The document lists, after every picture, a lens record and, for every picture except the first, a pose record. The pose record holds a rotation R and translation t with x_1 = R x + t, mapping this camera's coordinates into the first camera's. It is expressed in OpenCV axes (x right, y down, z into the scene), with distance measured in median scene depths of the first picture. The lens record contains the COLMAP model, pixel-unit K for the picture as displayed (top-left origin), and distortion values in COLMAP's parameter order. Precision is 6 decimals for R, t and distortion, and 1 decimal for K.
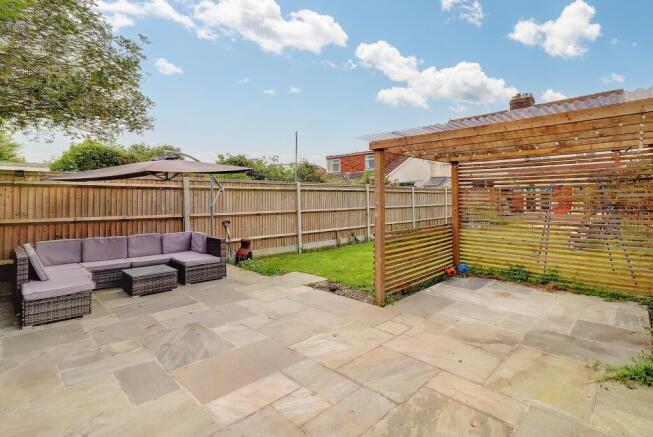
lens RADIAL K [[326.8, 0, 328.0], [0, 326.8, 197.0], [0, 0, 1]] dist [-0.001505, -0.000018]
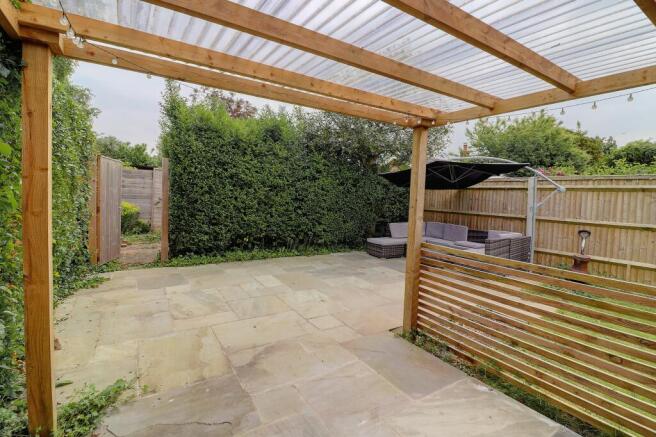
lens RADIAL K [[302.3, 0, 329.2], [0, 302.3, 207.3], [0, 0, 1]] dist [-0.001225, -0.000193]
pose [[-0.220619, 0.040946, -0.974500, 1.079617], [-0.029995, 0.998361, 0.048740, 0.005103], [0.974899, 0.039983, -0.219029, 1.198849]]
